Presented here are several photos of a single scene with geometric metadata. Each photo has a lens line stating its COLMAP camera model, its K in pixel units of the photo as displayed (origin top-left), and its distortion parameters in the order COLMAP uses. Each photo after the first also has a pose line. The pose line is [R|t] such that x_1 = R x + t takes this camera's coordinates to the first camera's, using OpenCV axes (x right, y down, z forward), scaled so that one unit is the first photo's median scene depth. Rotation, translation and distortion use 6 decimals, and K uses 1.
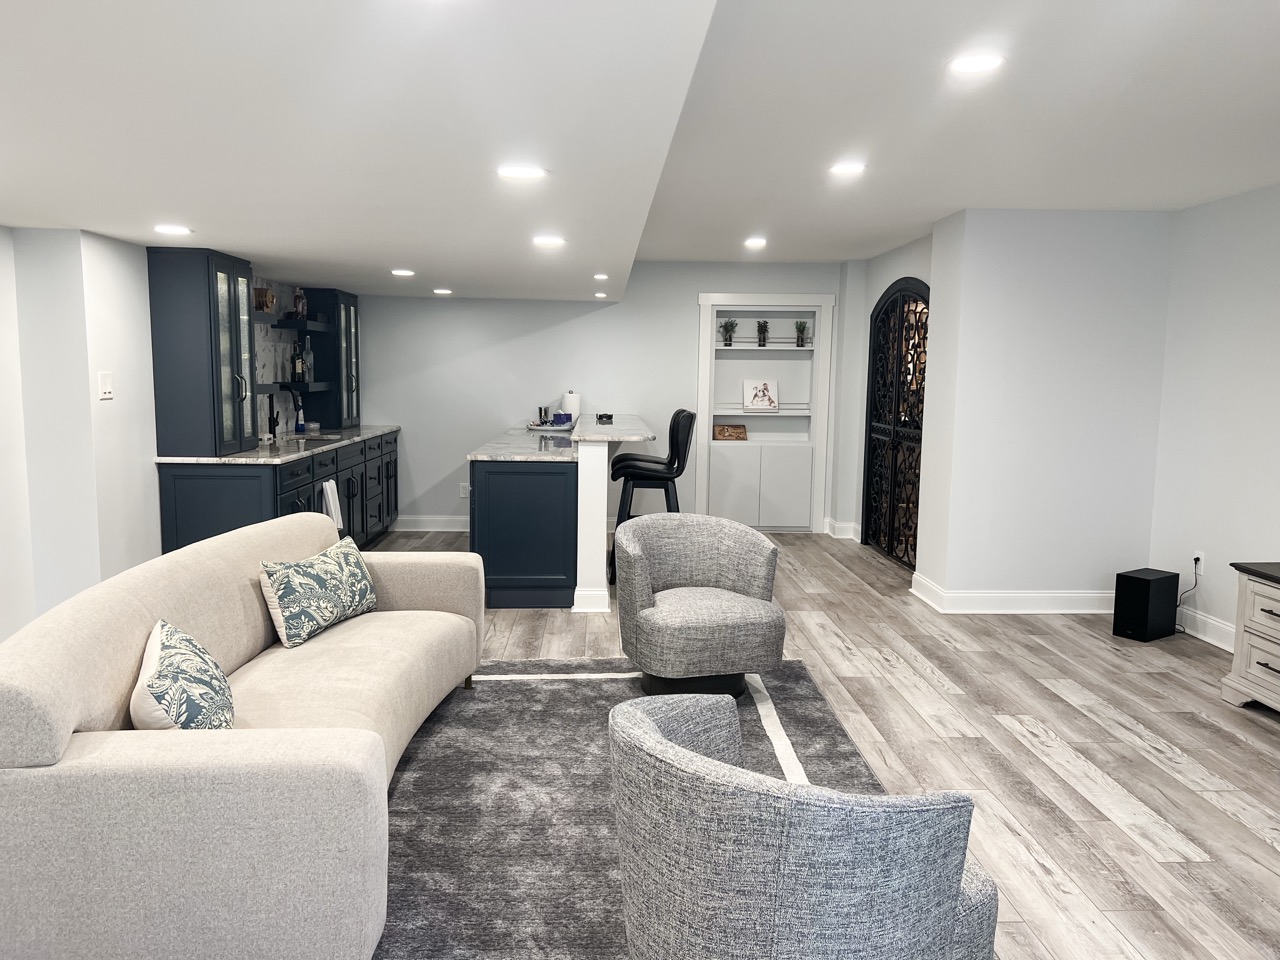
lens RADIAL K [[960.9, 0, 648.9], [0, 960.9, 489.0], [0, 0, 1]] dist [0.046562, -0.051347]
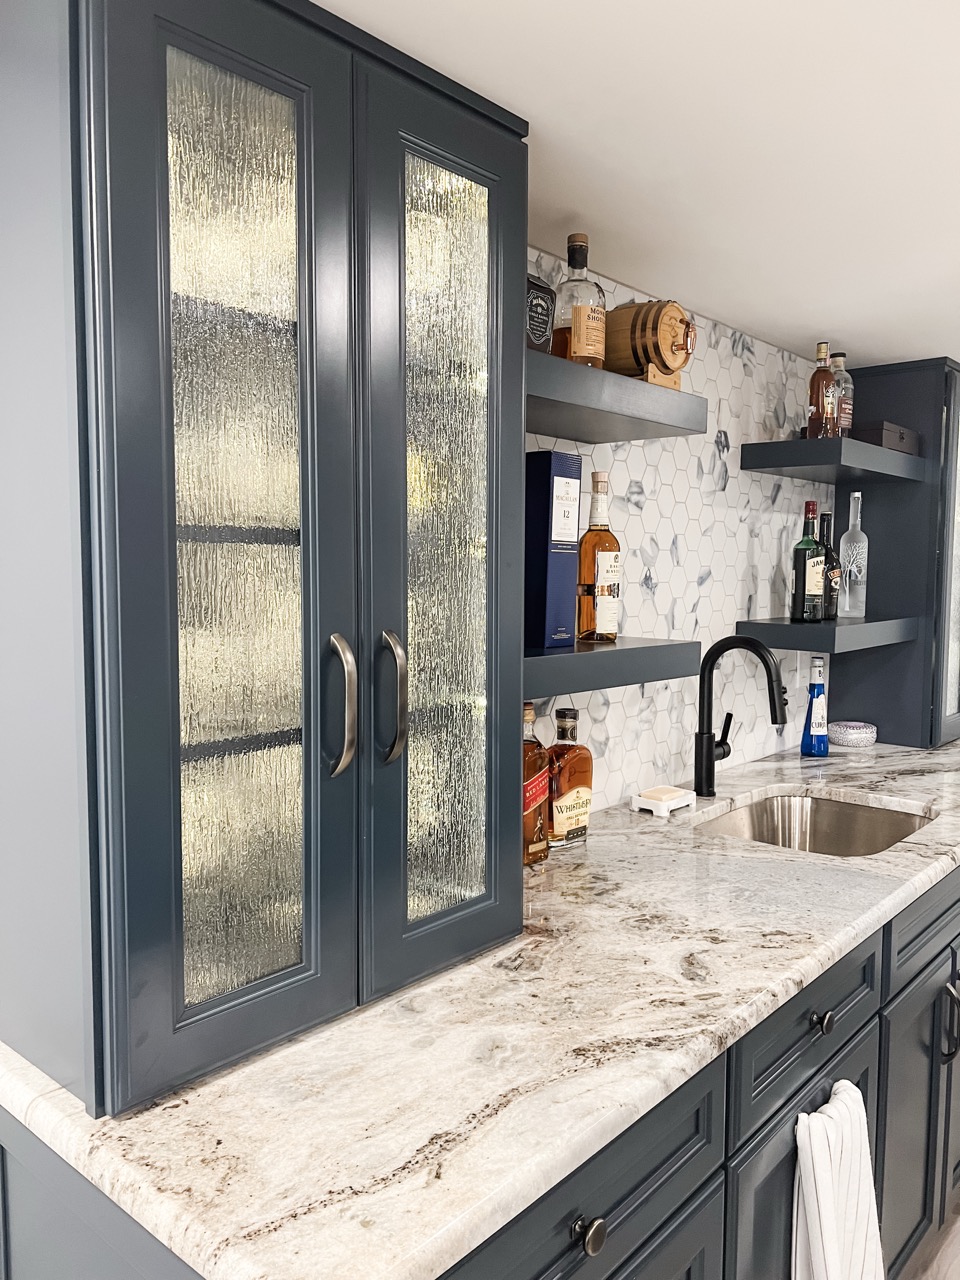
lens RADIAL K [[960.9, 0, 497.2], [0, 960.9, 638.8], [0, 0, 1]] dist [0.046562, -0.051347]
pose [[0.724115, 0.042422, -0.688373, -0.269909], [-0.078051, 0.996735, -0.020678, -0.116500], [0.685248, 0.068701, 0.725062, 0.883028]]
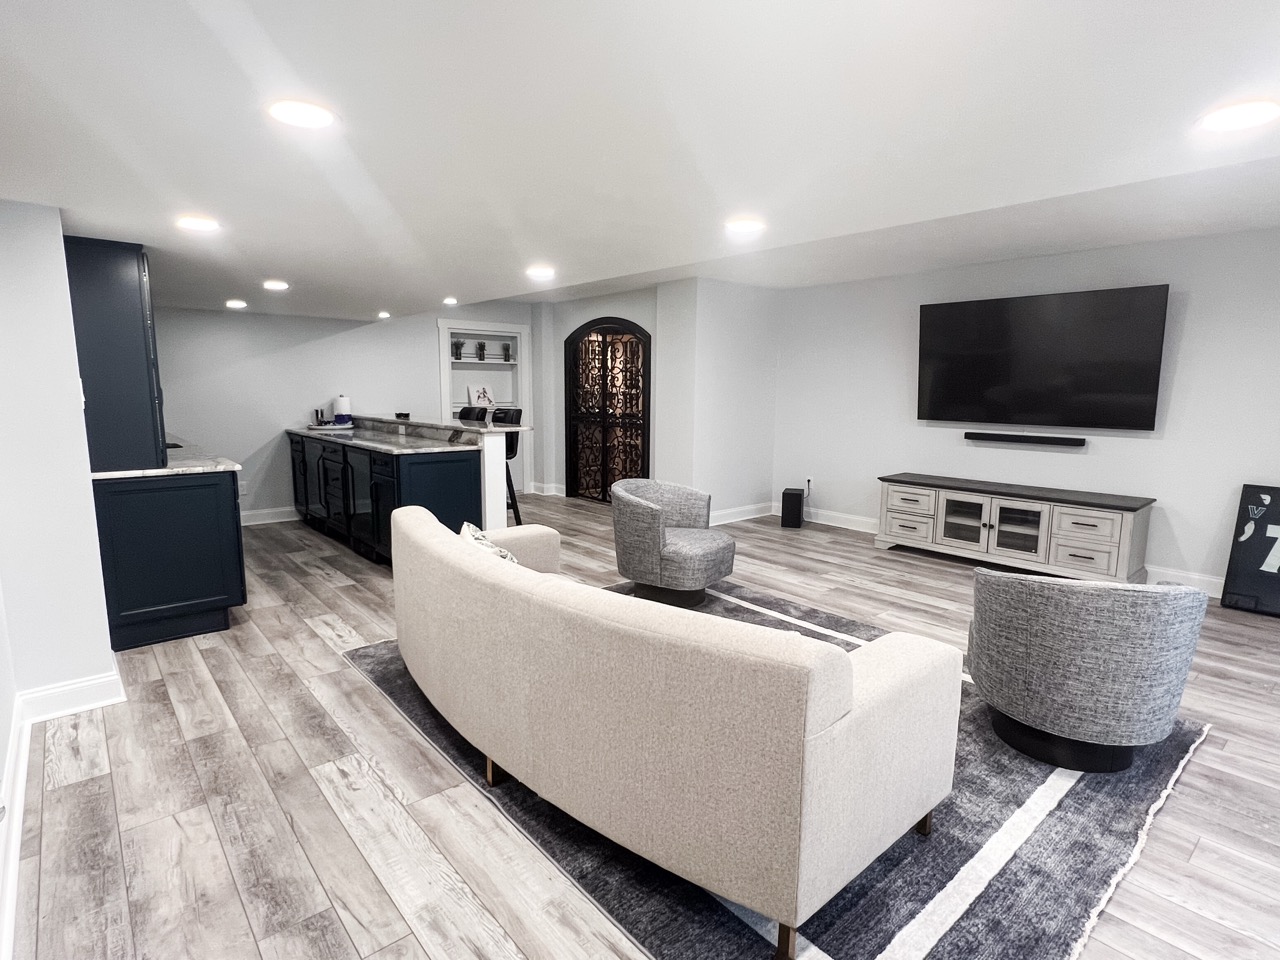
lens RADIAL K [[661.1, 0, 643.0], [0, 661.1, 490.5], [0, 0, 1]] dist [-0.003297, -0.001810]
pose [[0.785065, -0.101600, 0.611024, -0.457782], [0.076020, 0.994803, 0.067741, -0.018445], [-0.614731, -0.006731, 0.788708, 0.193360]]
